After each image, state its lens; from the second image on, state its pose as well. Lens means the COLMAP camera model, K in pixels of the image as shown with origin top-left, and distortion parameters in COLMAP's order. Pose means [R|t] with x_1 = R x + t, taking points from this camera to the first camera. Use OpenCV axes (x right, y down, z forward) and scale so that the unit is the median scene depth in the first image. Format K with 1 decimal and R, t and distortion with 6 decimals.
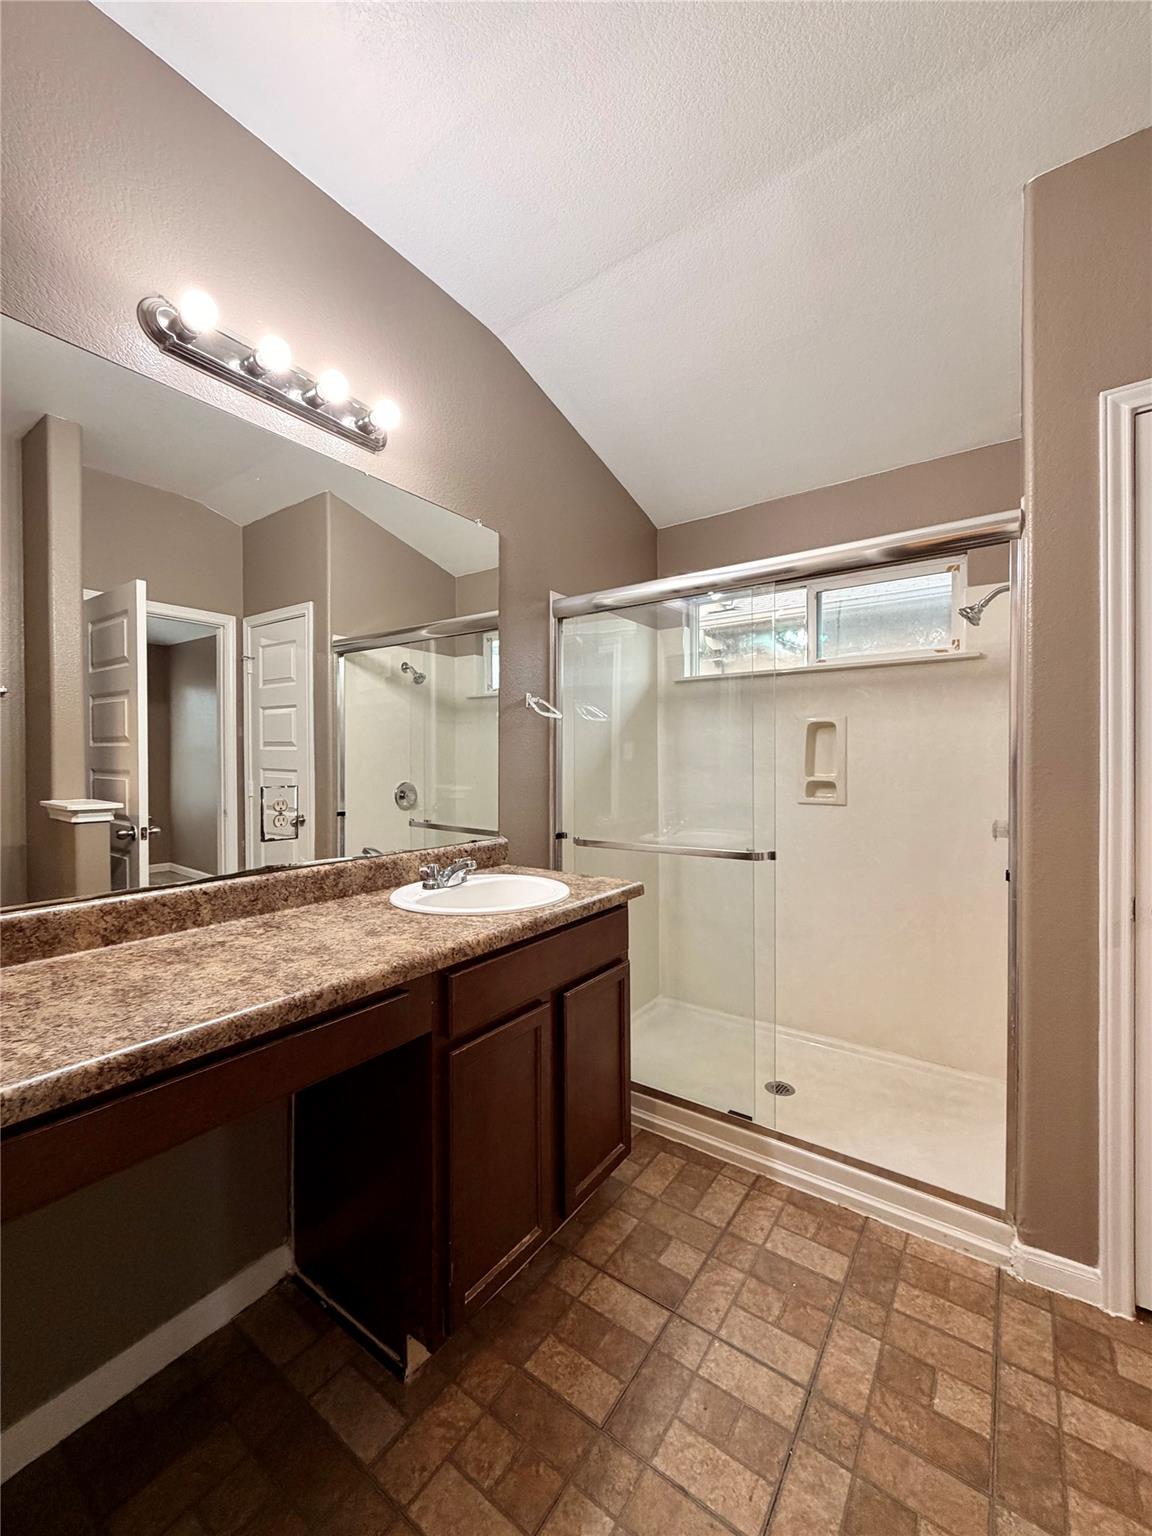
lens RADIAL K [[607.5, 0, 571.0], [0, 607.5, 791.4], [0, 0, 1]] dist [-0.029201, 0.008101]
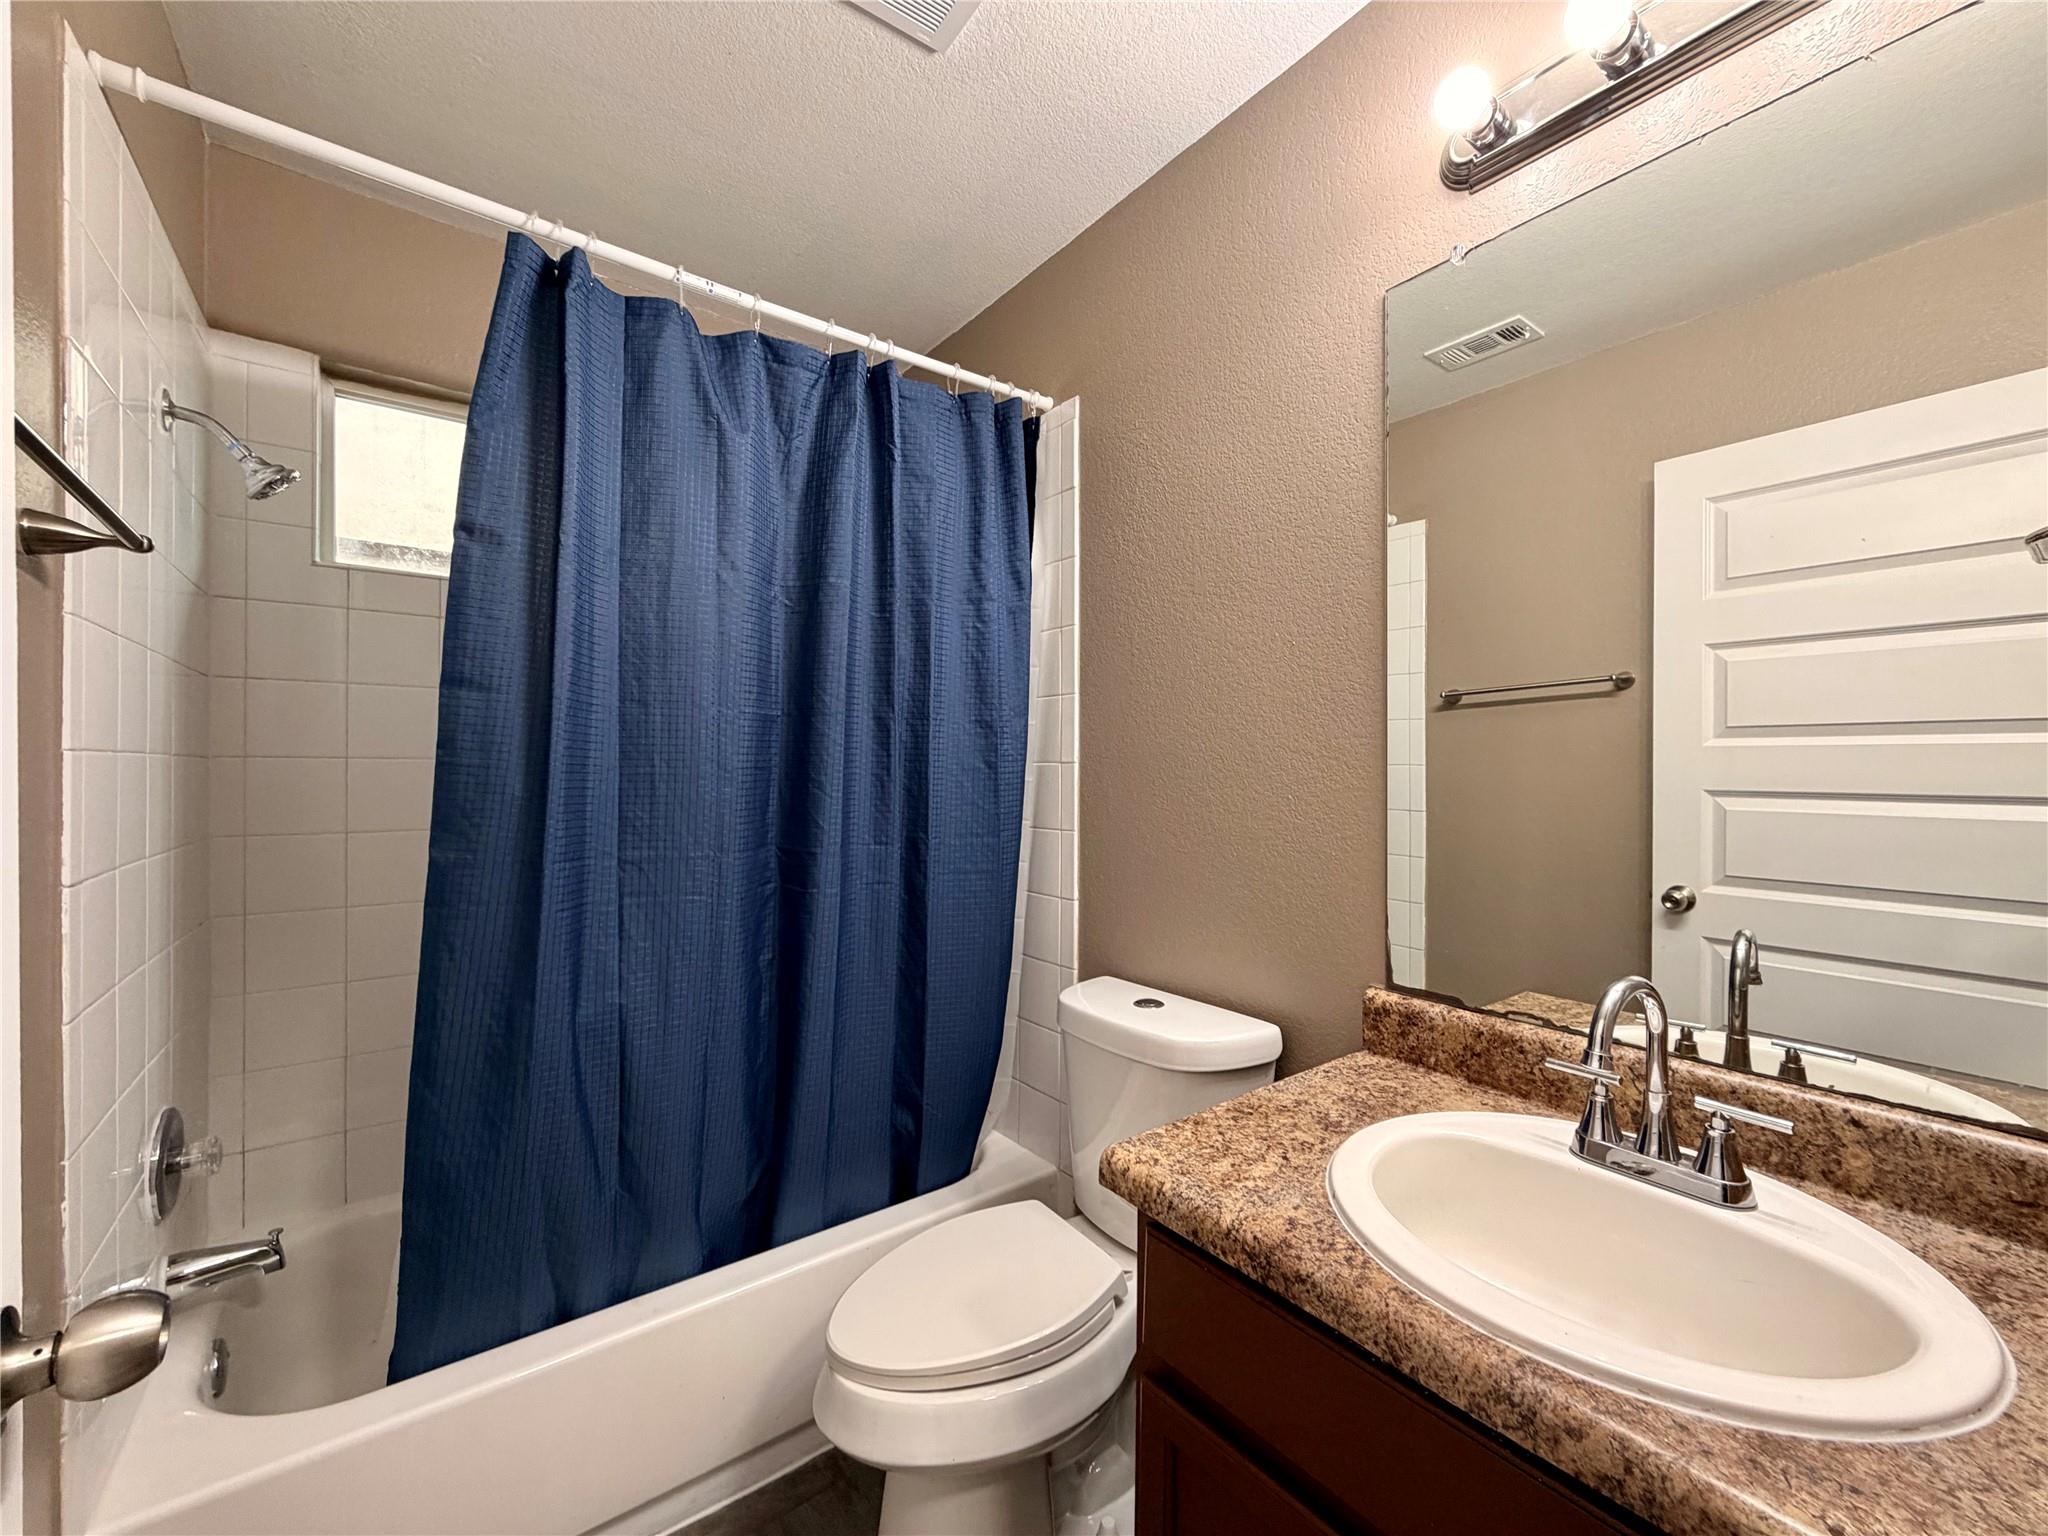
lens RADIAL K [[814.1, 0, 1024.0], [0, 814.1, 768.0], [0, 0, 1]] dist [0.091217, -0.000039]
pose [[-0.285013, 0.024741, -0.958204, 0.387608], [-0.007105, 0.999585, 0.027923, -0.205297], [0.958497, 0.014766, -0.284718, 0.990622]]
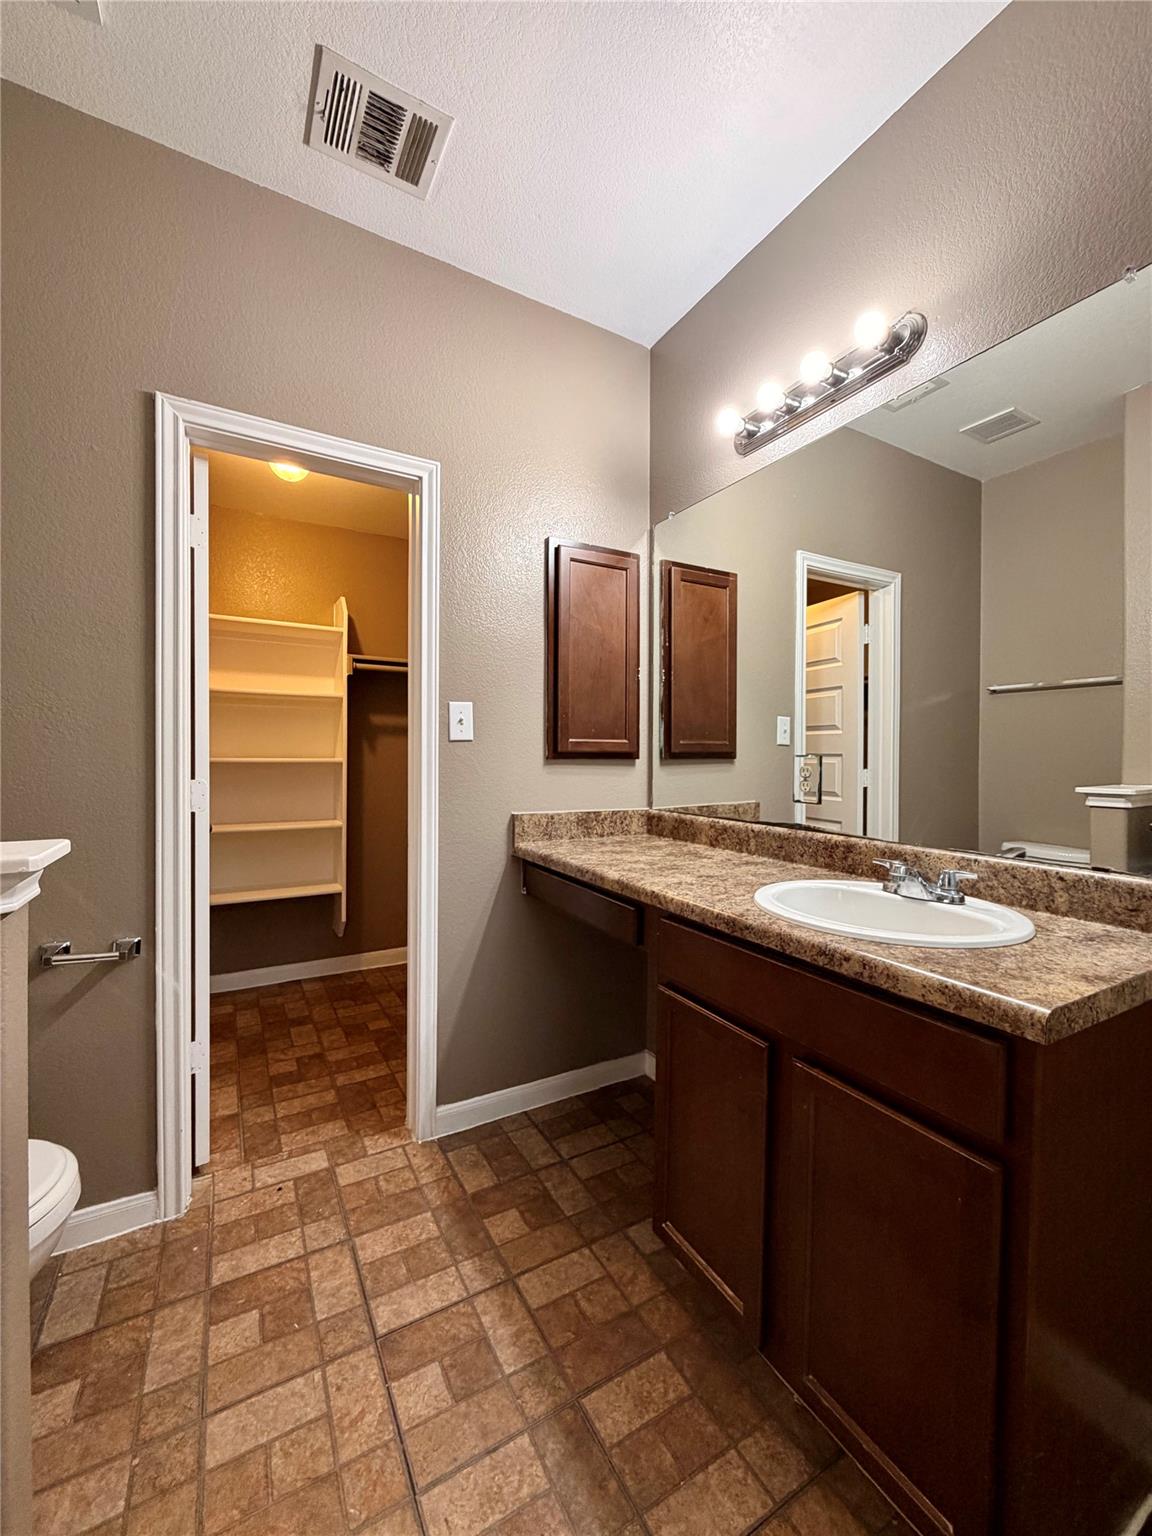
lens RADIAL K [[615.8, 0, 576.0], [0, 615.8, 768.0], [0, 0, 1]] dist [0.060773, -0.000142]
pose [[-0.400546, 0.038964, -0.915448, 0.898008], [-0.019522, 0.998506, 0.051041, -0.044752], [0.916069, 0.038316, -0.399187, 1.231429]]
